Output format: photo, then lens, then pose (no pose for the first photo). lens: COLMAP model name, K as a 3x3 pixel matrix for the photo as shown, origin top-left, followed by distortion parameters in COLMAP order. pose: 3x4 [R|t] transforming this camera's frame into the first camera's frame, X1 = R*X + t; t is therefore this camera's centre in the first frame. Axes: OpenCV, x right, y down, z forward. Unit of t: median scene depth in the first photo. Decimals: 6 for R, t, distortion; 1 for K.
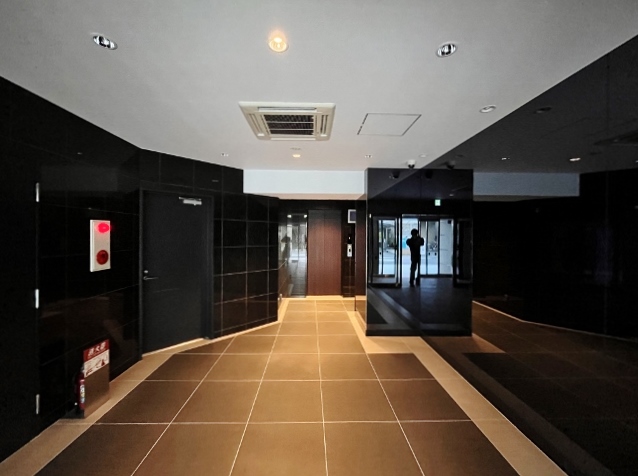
lens RADIAL K [[260.4, 0, 318.6], [0, 260.4, 237.9], [0, 0, 1]] dist [0.000288, -0.000068]
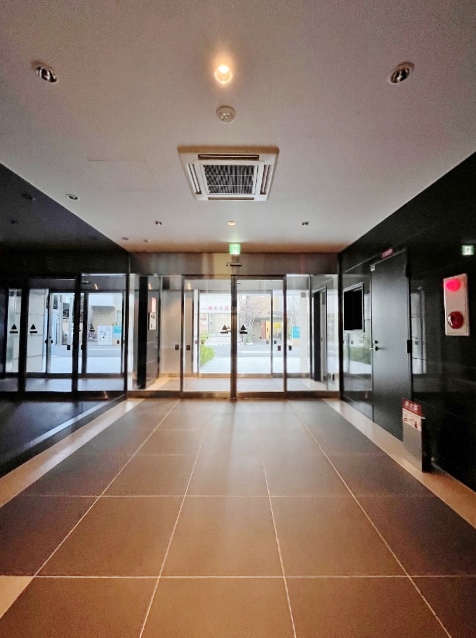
lens RADIAL K [[260.4, 0, 238.6], [0, 260.4, 319.2], [0, 0, 1]] dist [0.000288, -0.000068]
pose [[-0.999794, -0.003725, 0.019938, -0.160758], [-0.004429, 0.999364, -0.035386, 0.108556], [-0.019793, -0.035467, -0.999175, 1.930540]]
